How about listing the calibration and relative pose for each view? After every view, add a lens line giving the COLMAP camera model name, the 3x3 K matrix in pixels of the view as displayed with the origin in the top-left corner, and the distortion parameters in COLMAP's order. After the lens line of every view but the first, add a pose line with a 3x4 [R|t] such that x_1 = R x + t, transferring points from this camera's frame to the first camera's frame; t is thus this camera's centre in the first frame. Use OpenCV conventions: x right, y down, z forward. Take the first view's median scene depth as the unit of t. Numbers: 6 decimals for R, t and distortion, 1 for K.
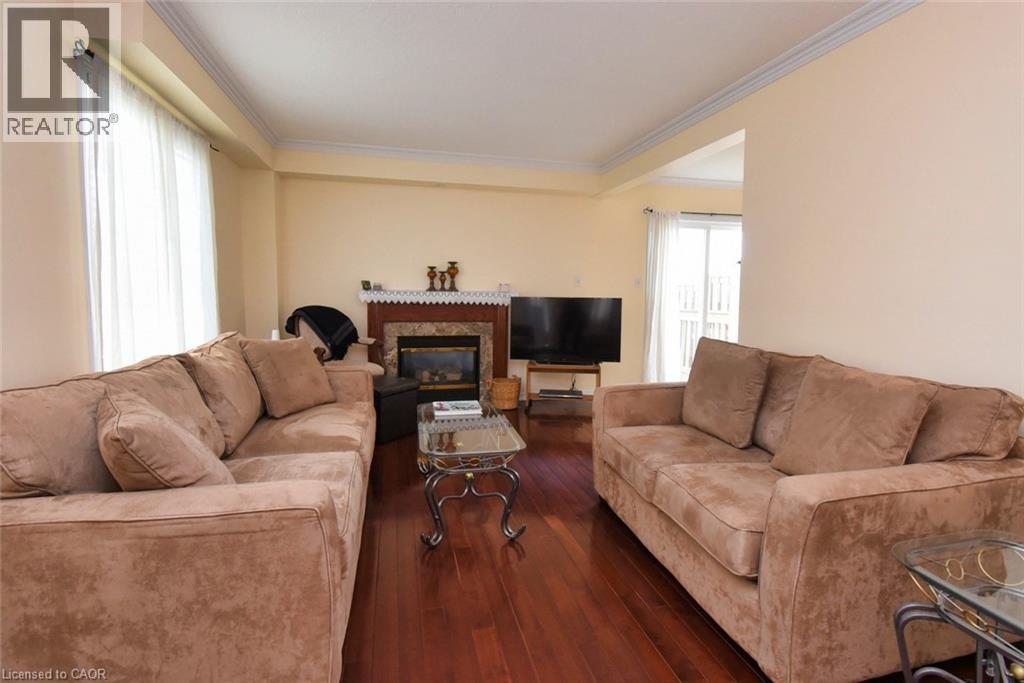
lens RADIAL K [[478.9, 0, 509.4], [0, 478.9, 321.2], [0, 0, 1]] dist [-0.005672, -0.003221]
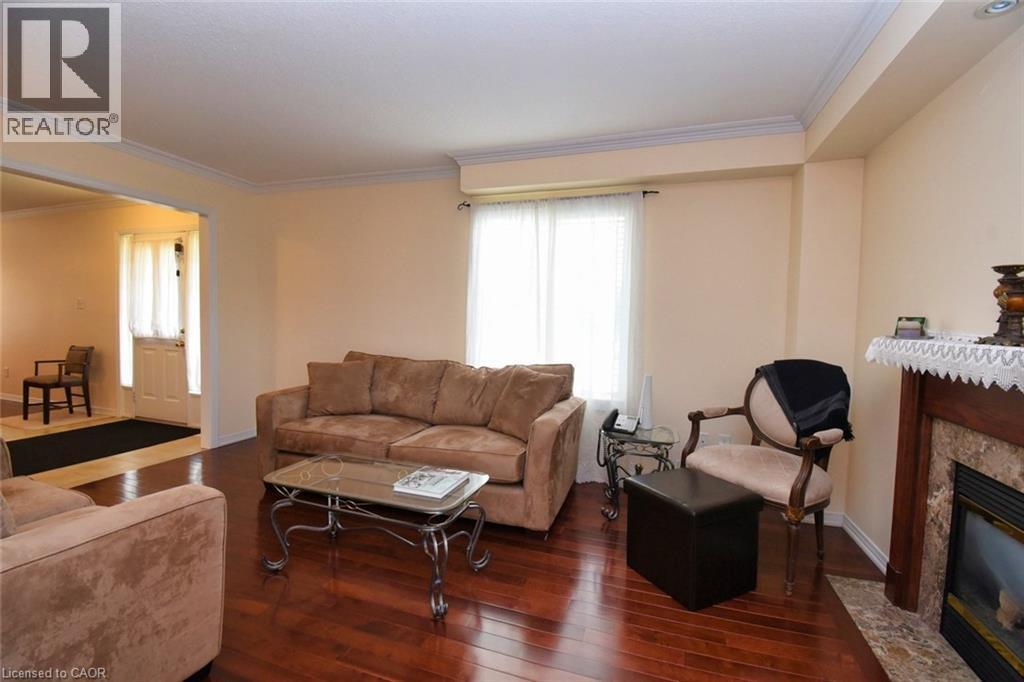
lens RADIAL K [[454.6, 0, 517.5], [0, 454.6, 343.1], [0, 0, 1]] dist [0.000912, 0.000180]
pose [[-0.506225, 0.019273, -0.862186, 0.260251], [-0.083881, 0.993910, 0.071467, -0.058802], [0.858312, 0.108499, -0.501525, 0.871921]]
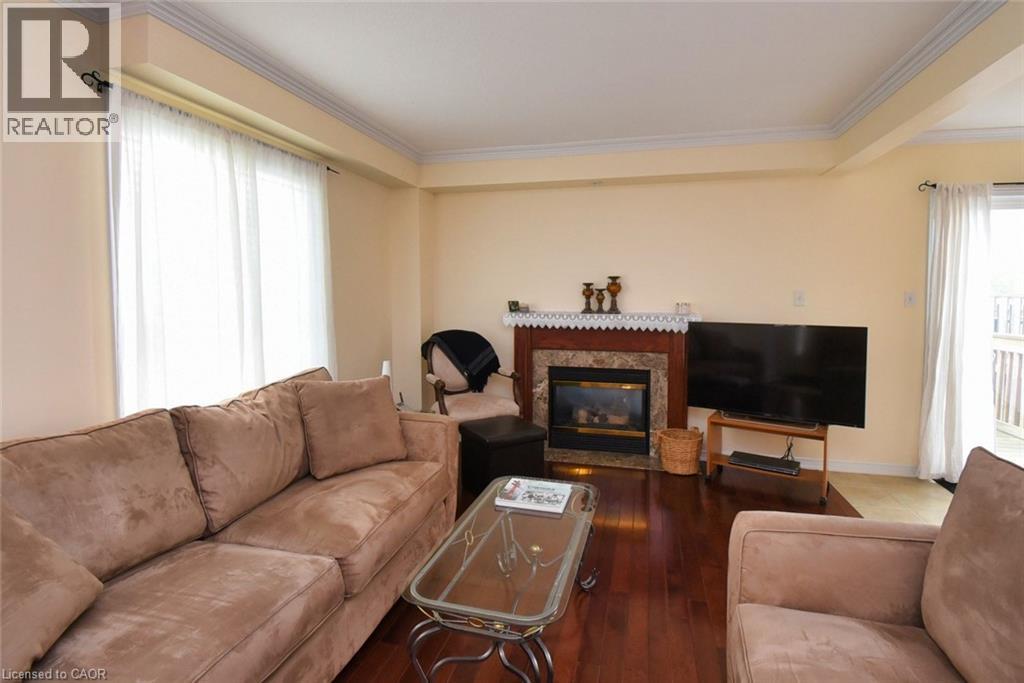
lens RADIAL K [[478.9, 0, 530.5], [0, 478.9, 308.1], [0, 0, 1]] dist [-0.005672, -0.003221]
pose [[0.890405, 0.003664, -0.455154, 0.122289], [-0.021198, 0.999216, -0.033426, -0.041825], [0.454675, 0.039411, 0.889785, 0.228388]]
